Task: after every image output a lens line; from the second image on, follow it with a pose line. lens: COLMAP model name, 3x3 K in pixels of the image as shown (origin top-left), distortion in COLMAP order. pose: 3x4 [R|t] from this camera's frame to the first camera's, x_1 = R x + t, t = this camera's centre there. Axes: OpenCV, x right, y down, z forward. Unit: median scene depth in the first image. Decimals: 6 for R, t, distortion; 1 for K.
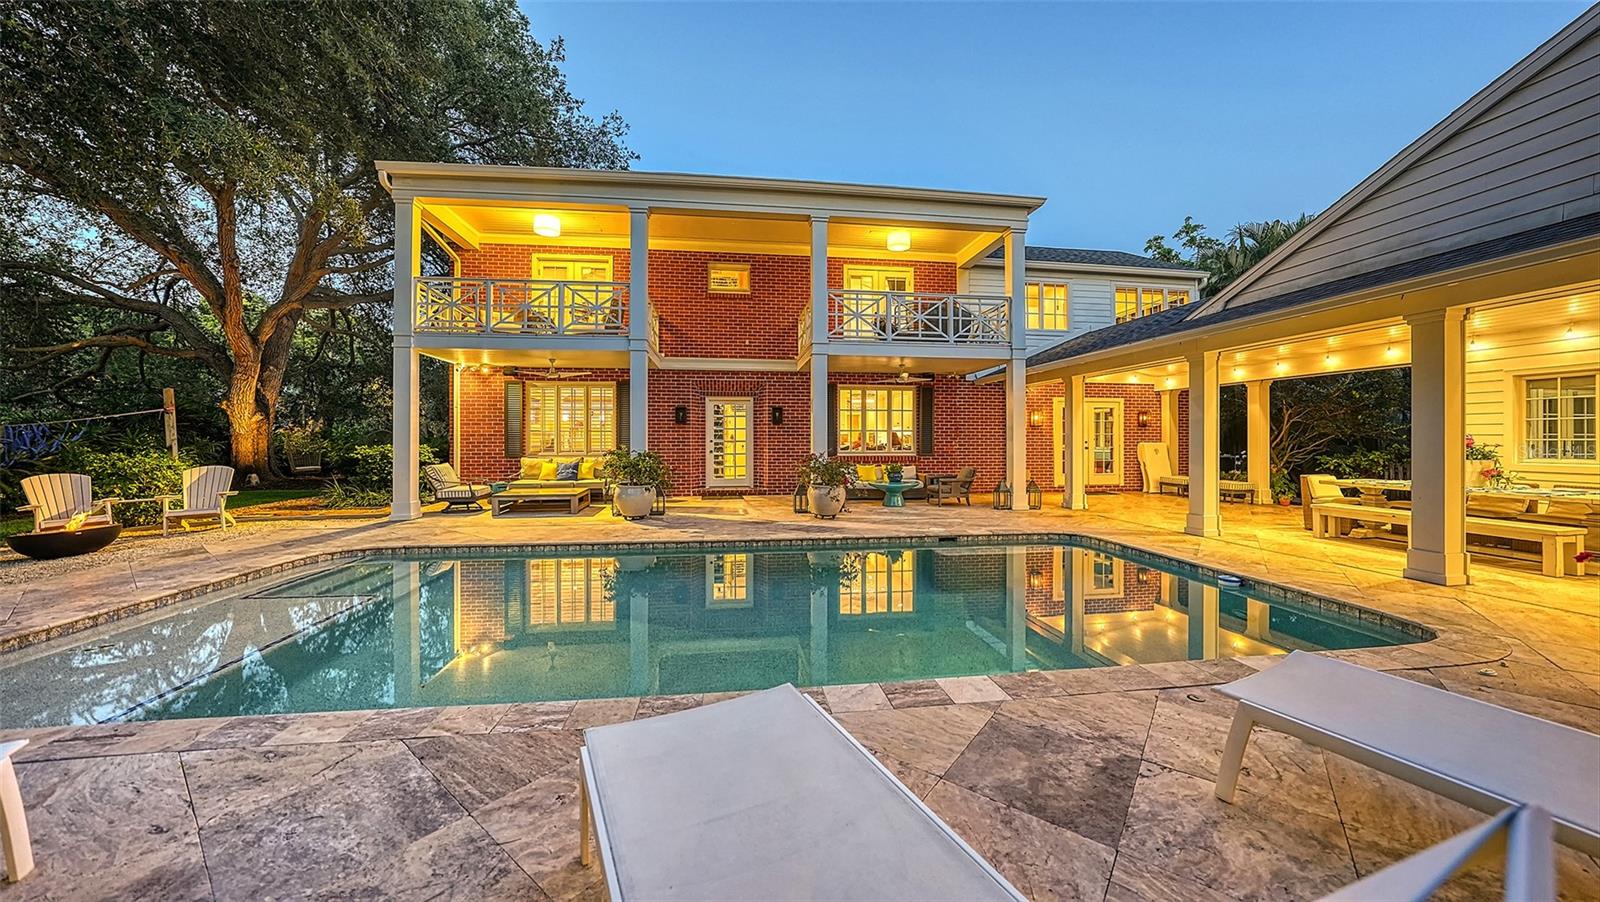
lens RADIAL K [[559.4, 0, 801.7], [0, 559.4, 442.2], [0, 0, 1]] dist [-0.007050, 0.000601]
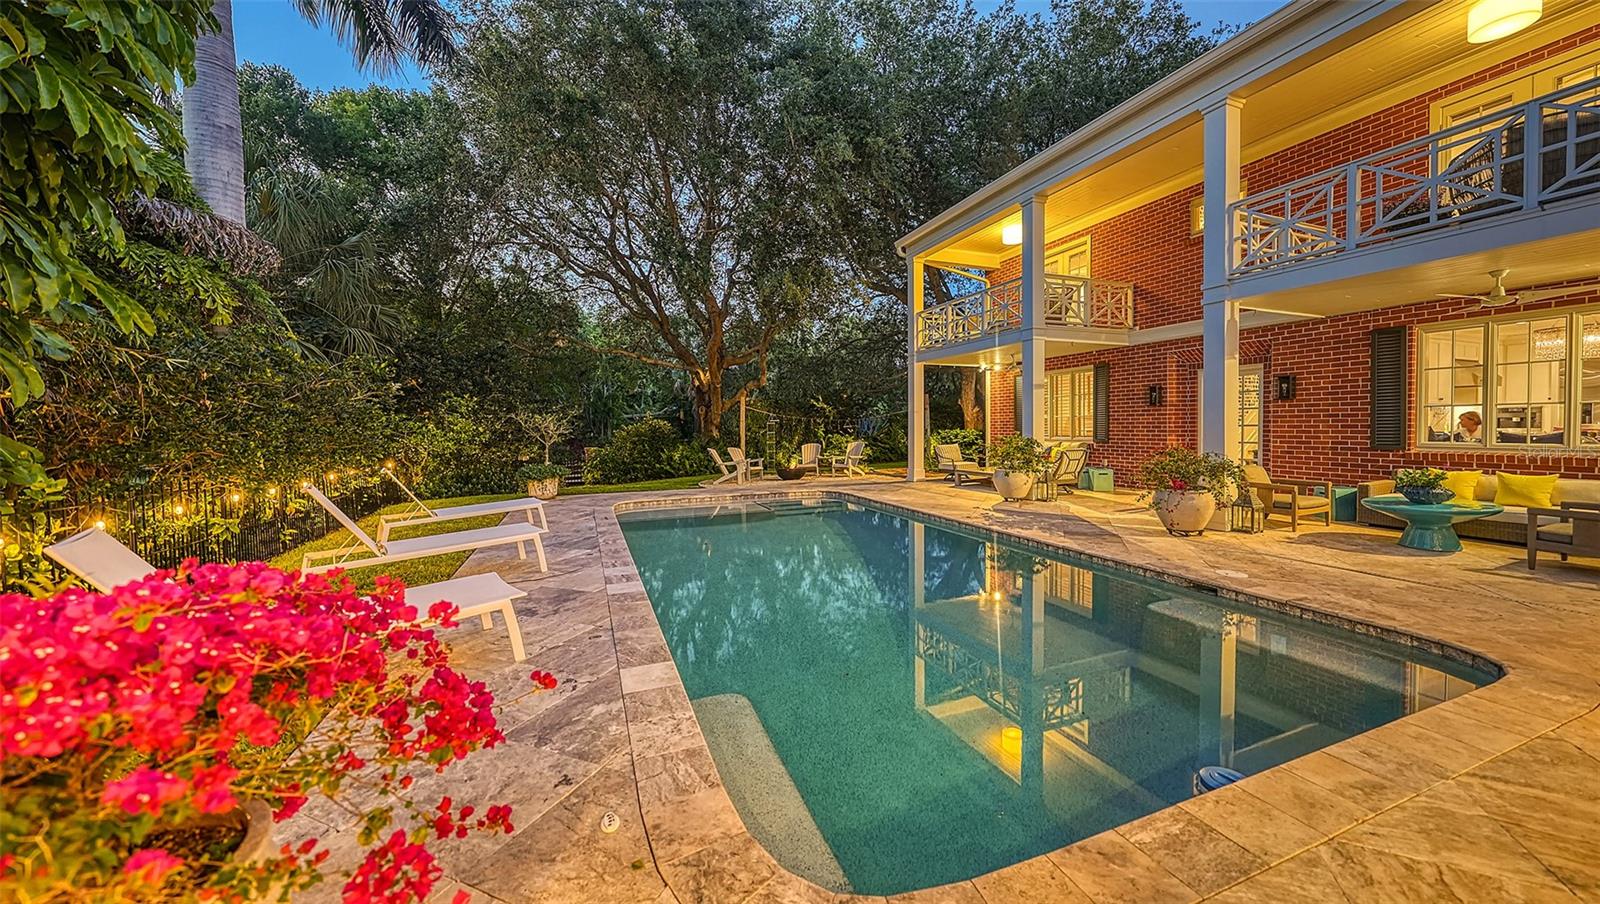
lens RADIAL K [[559.4, 0, 794.3], [0, 559.4, 441.0], [0, 0, 1]] dist [-0.007050, 0.000601]
pose [[0.225408, 0.022919, -0.973995, 0.507252], [0.009469, 0.999624, 0.025714, -0.006862], [0.974218, -0.015019, 0.225106, 0.284555]]
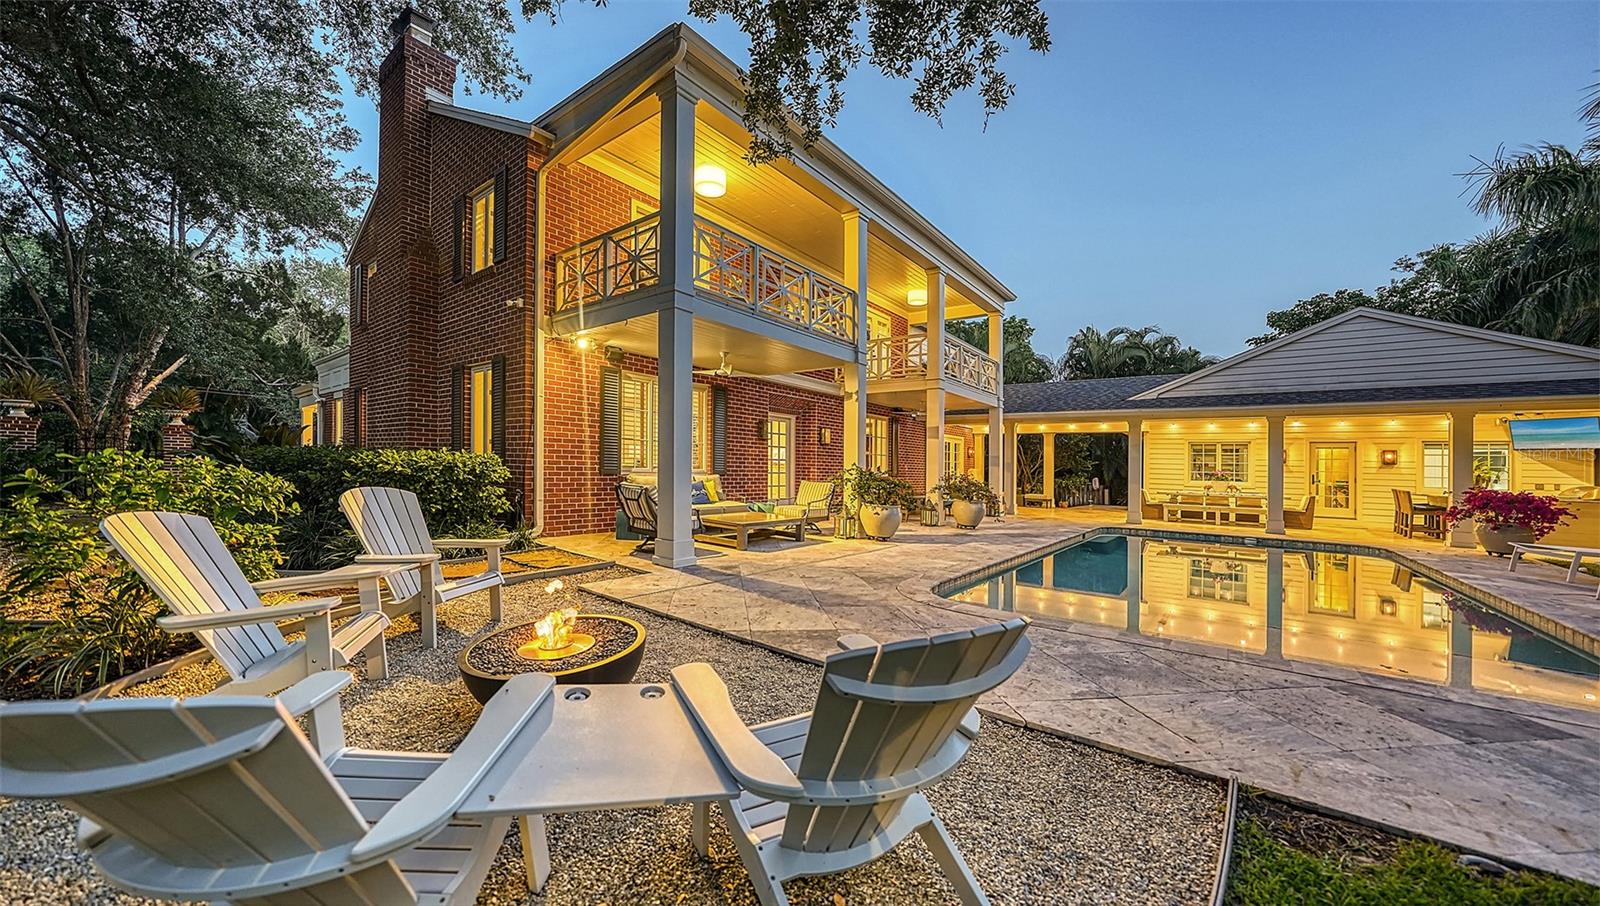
lens RADIAL K [[559.4, 0, 790.2], [0, 559.4, 468.0], [0, 0, 1]] dist [-0.007050, 0.000601]
pose [[0.716244, 0.017466, 0.697631, -0.853537], [-0.024596, 0.999697, 0.000223, 0.012383], [-0.697416, -0.017319, 0.716457, 0.328142]]
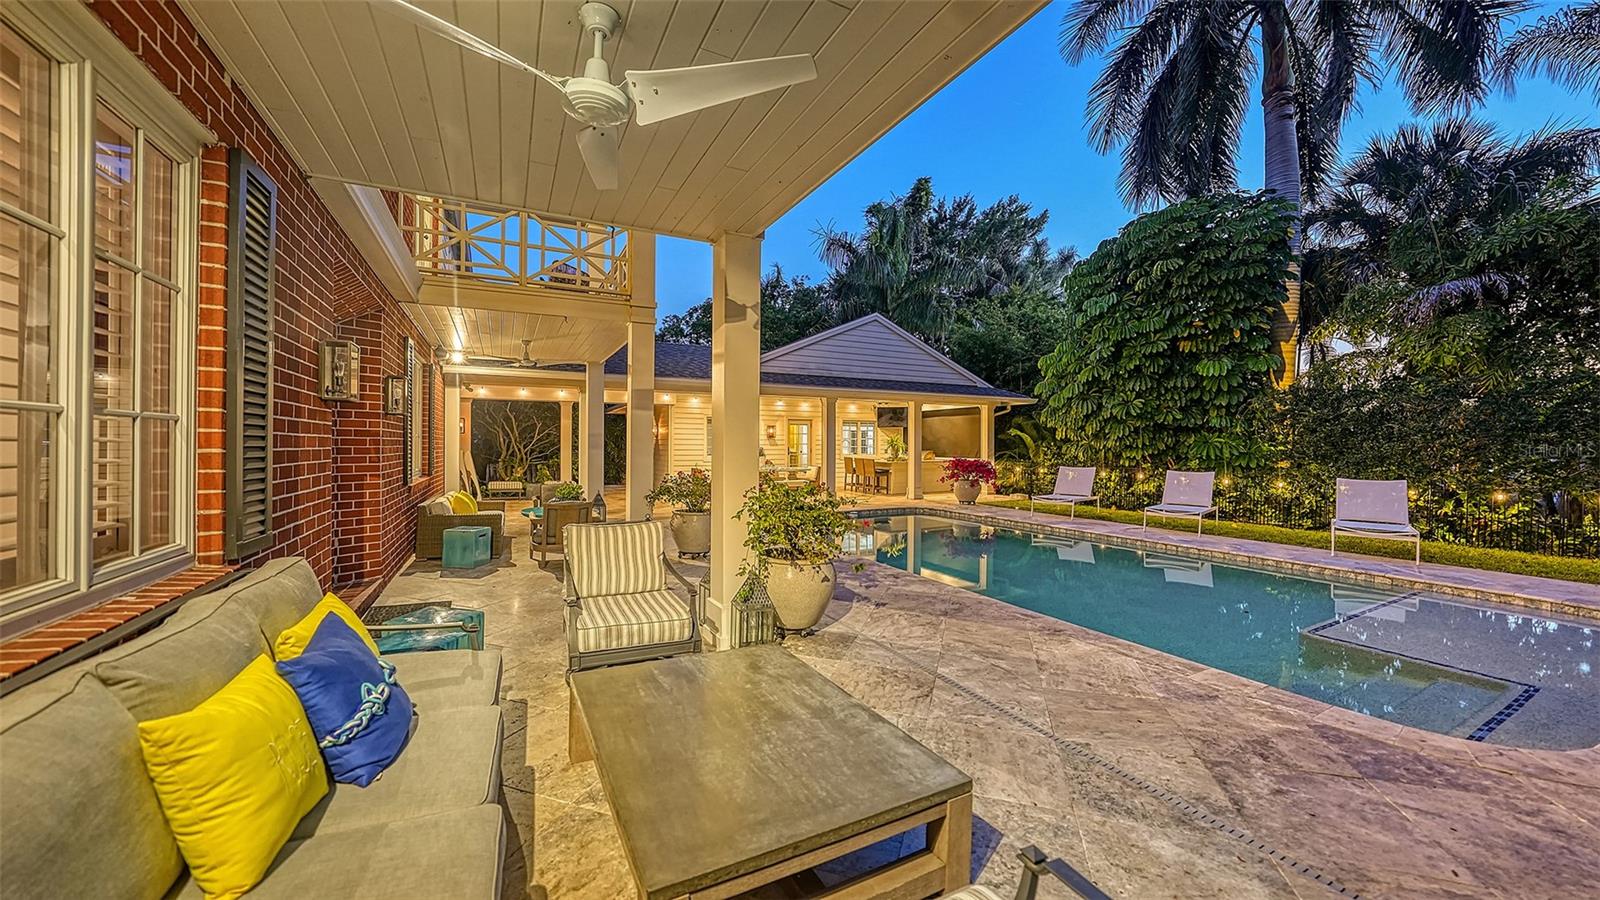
lens RADIAL K [[579.1, 0, 790.4], [0, 579.1, 438.2], [0, 0, 1]] dist [-0.019479, 0.001049]
pose [[-0.332737, 0.007627, 0.942989, -0.579342], [0.001449, 0.999970, -0.007577, -0.013783], [-0.943019, -0.001154, -0.332738, 0.913112]]
